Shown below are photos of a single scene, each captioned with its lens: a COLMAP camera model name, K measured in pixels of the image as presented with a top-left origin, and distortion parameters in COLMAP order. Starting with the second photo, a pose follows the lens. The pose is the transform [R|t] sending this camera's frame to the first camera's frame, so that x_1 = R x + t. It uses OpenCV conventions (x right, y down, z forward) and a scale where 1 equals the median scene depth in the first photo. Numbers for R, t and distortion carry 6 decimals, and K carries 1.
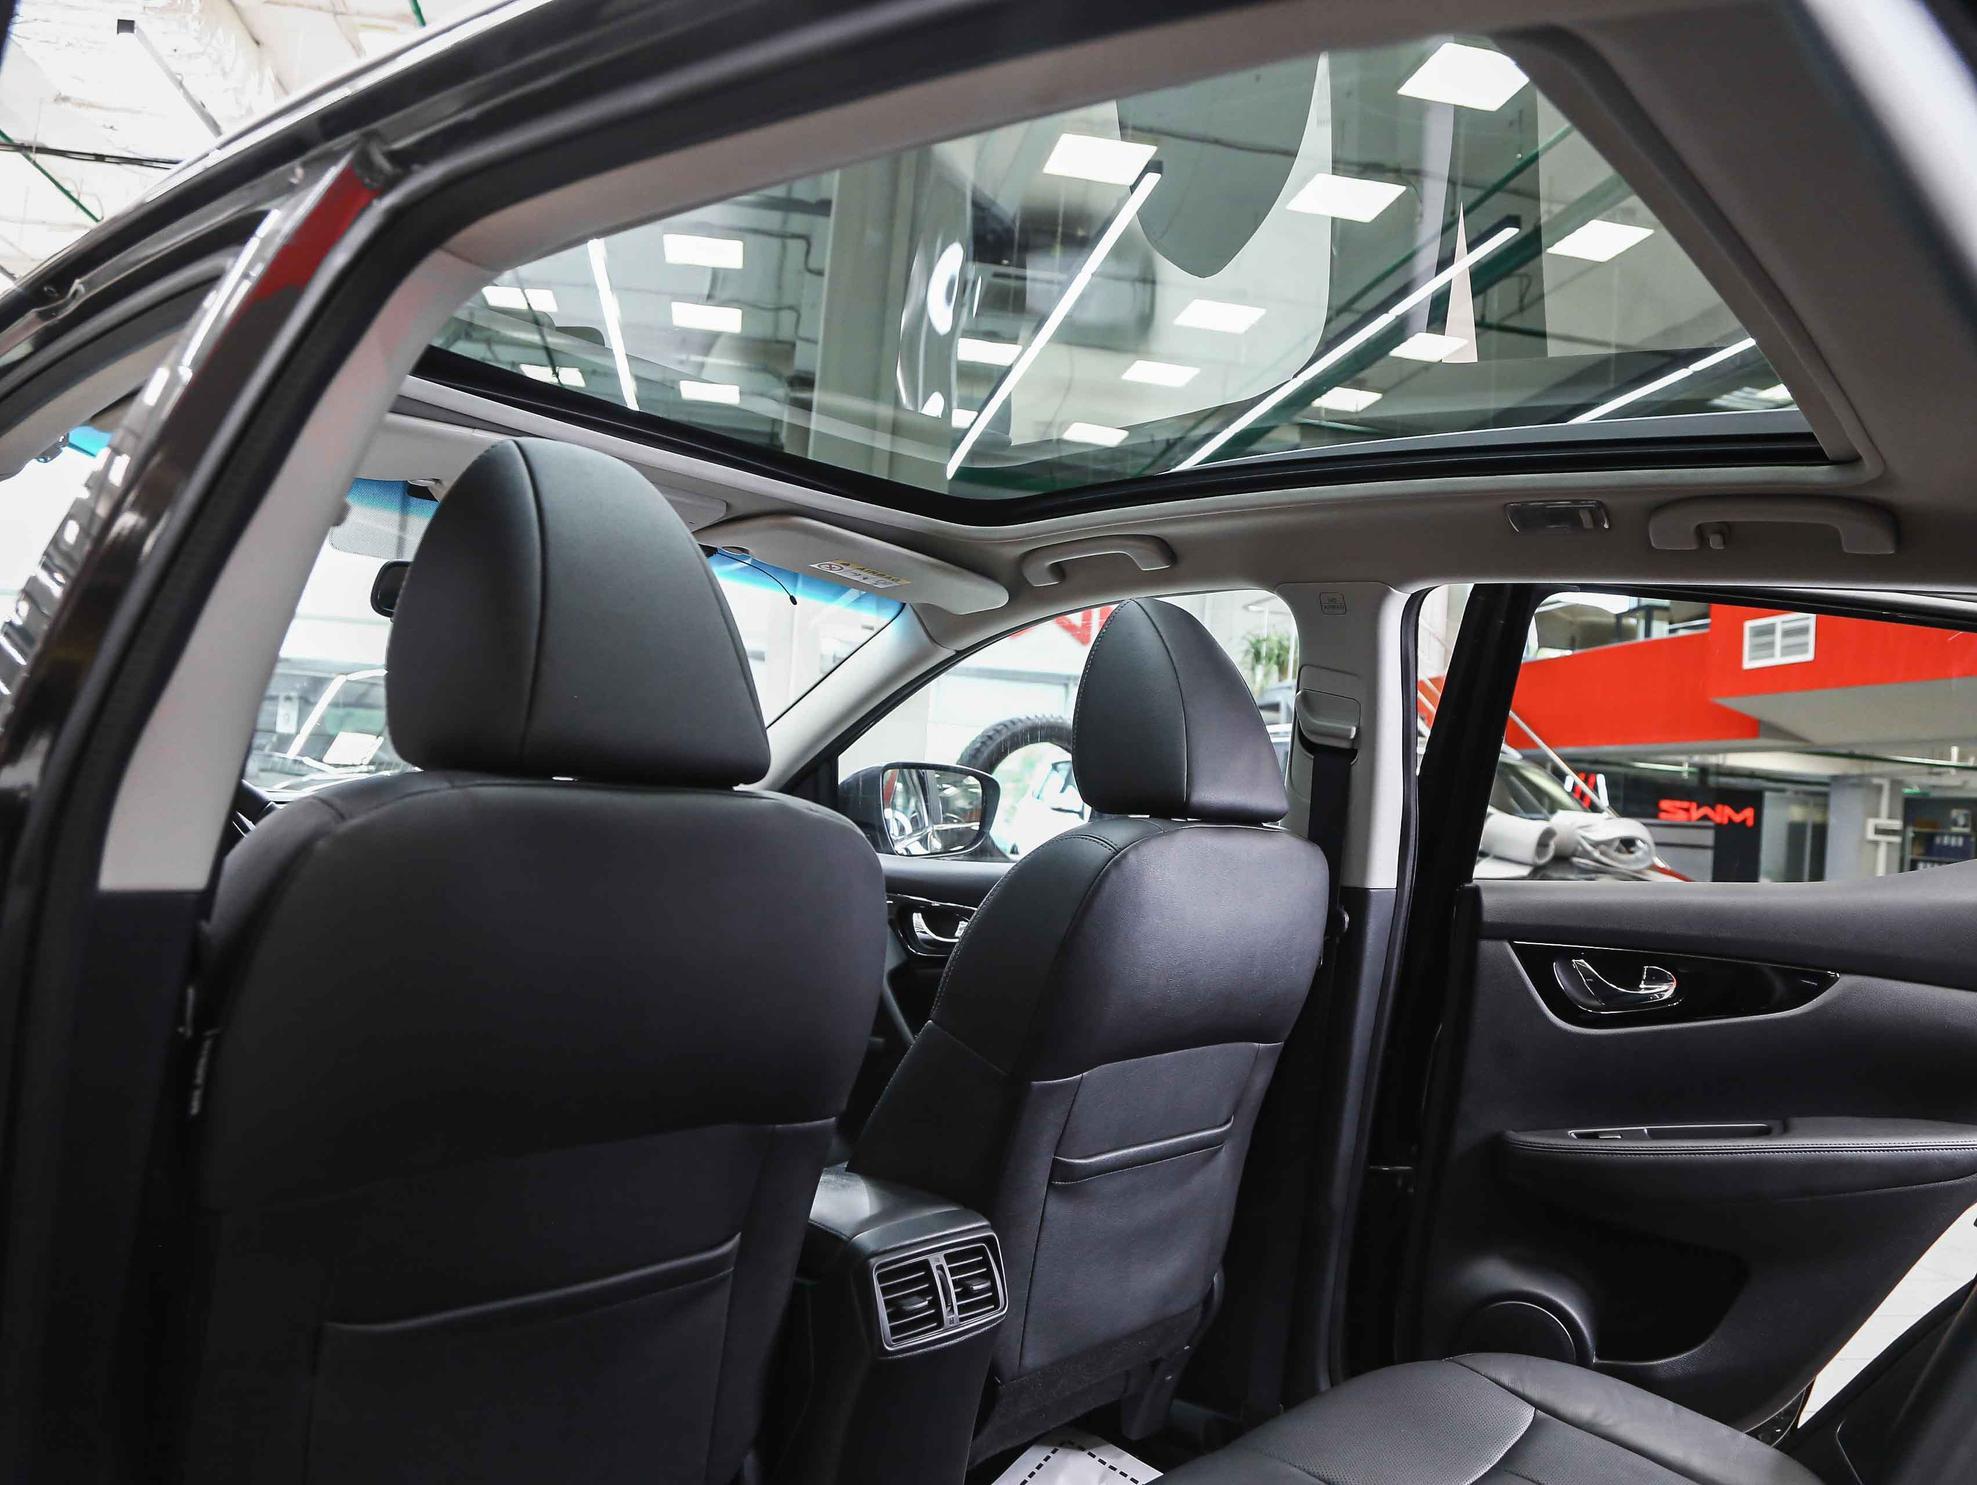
lens RADIAL K [[1535.6, 0, 988.5], [0, 1535.6, 742.5], [0, 0, 1]] dist [-0.124731, 0.067558]
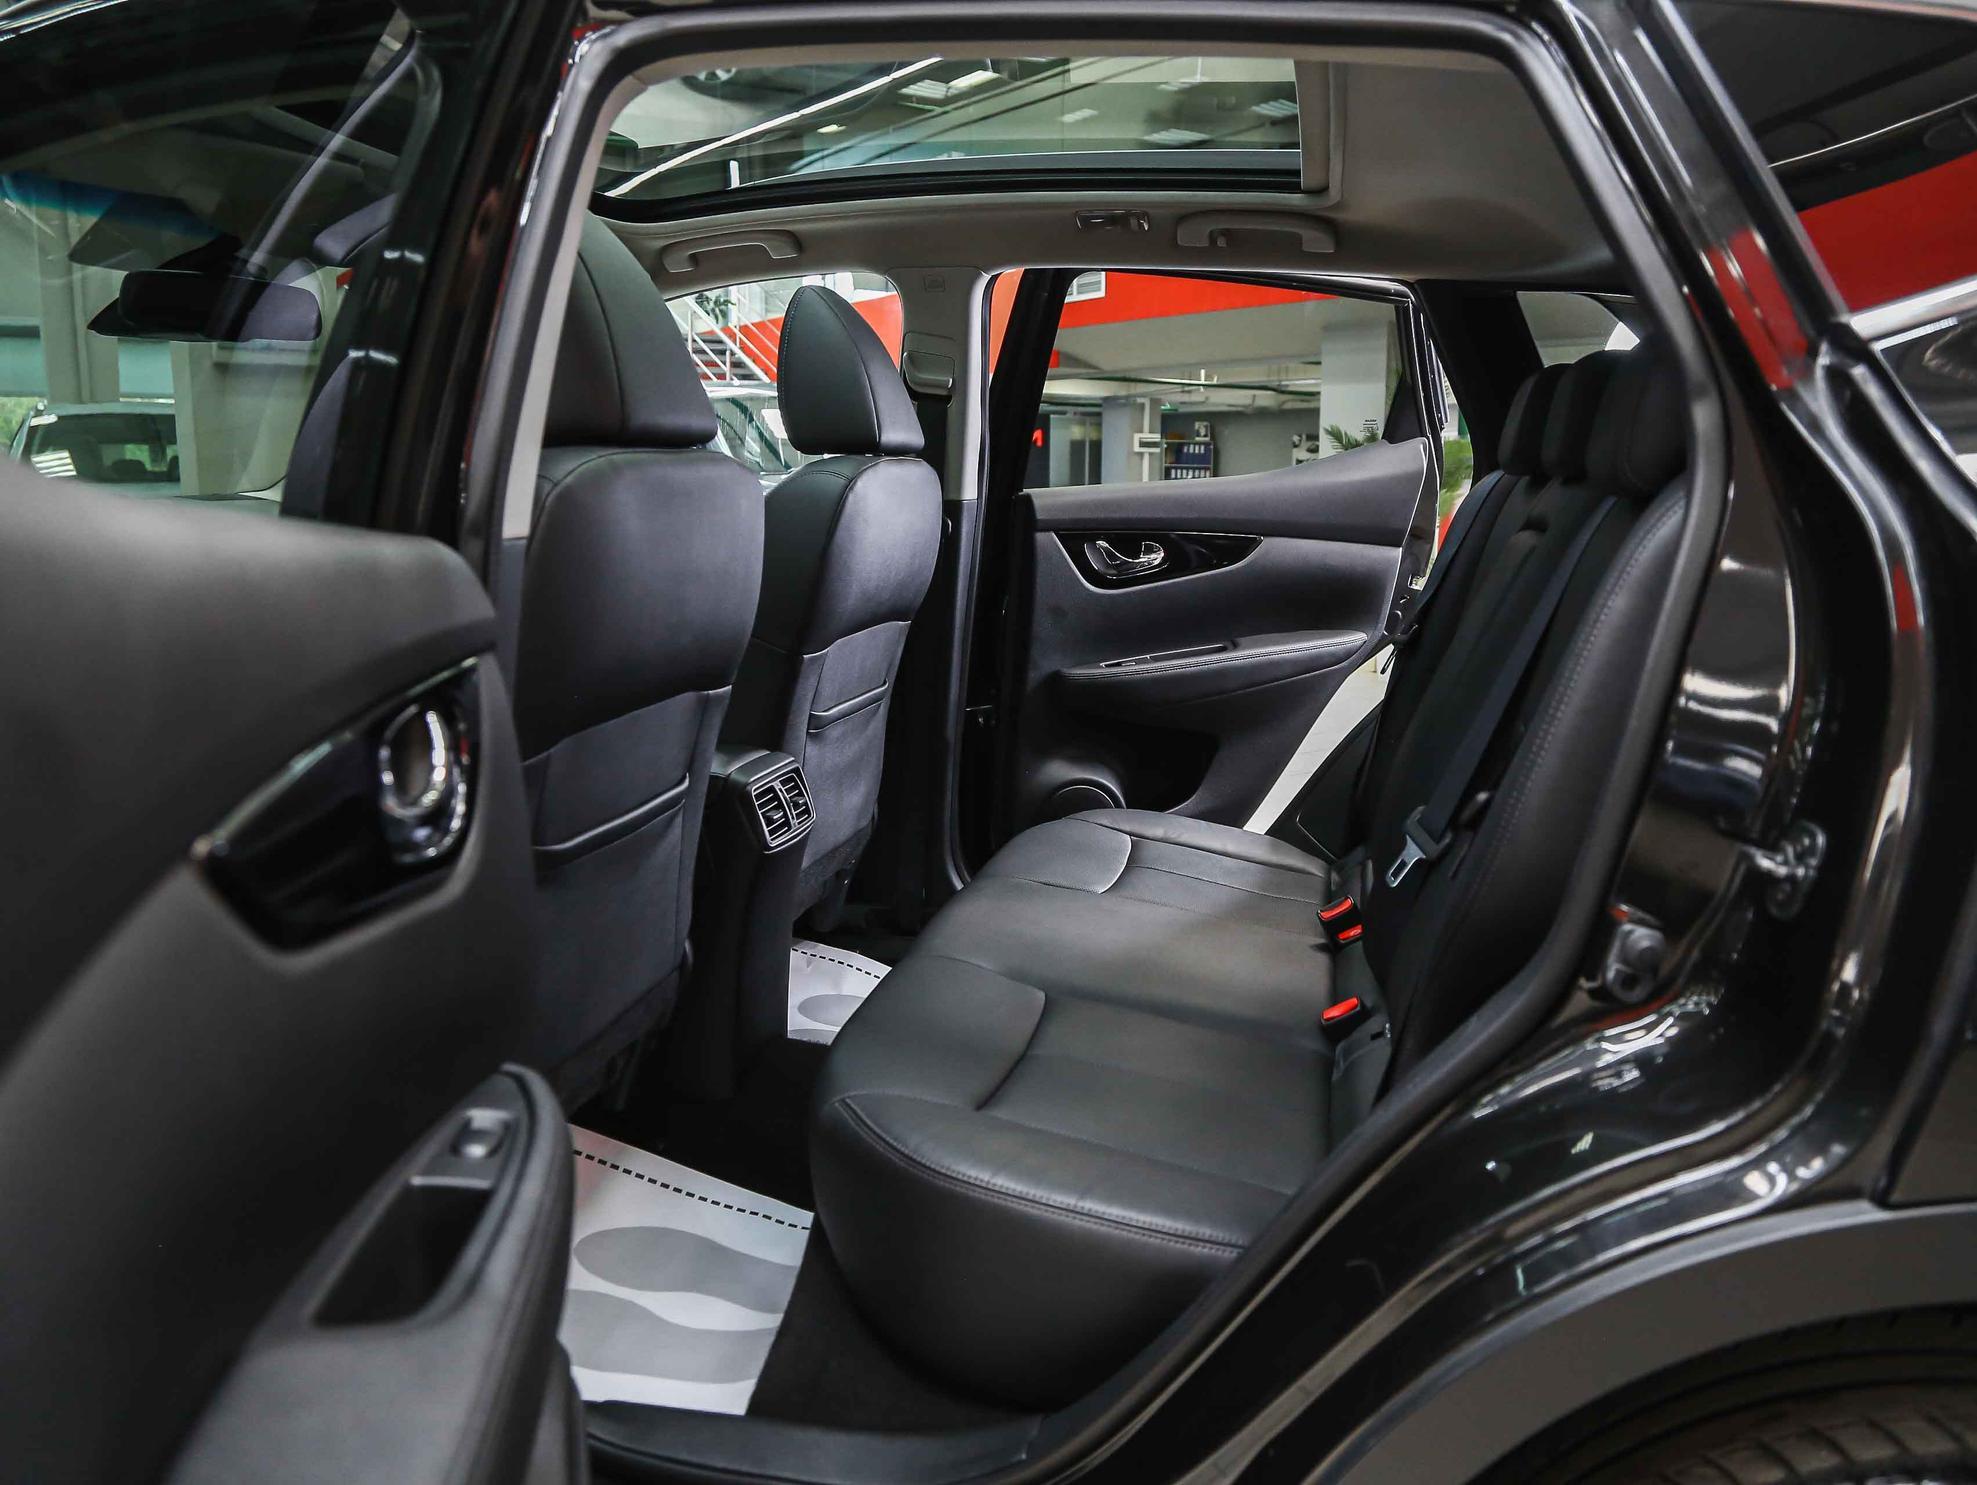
lens RADIAL K [[1535.6, 0, 988.5], [0, 1535.6, 742.5], [0, 0, 1]] dist [-0.124731, 0.067558]
pose [[0.891760, -0.145586, 0.428450, -0.335337], [0.044406, 0.970416, 0.237320, -0.015800], [-0.450325, -0.192607, 0.871843, -0.224417]]
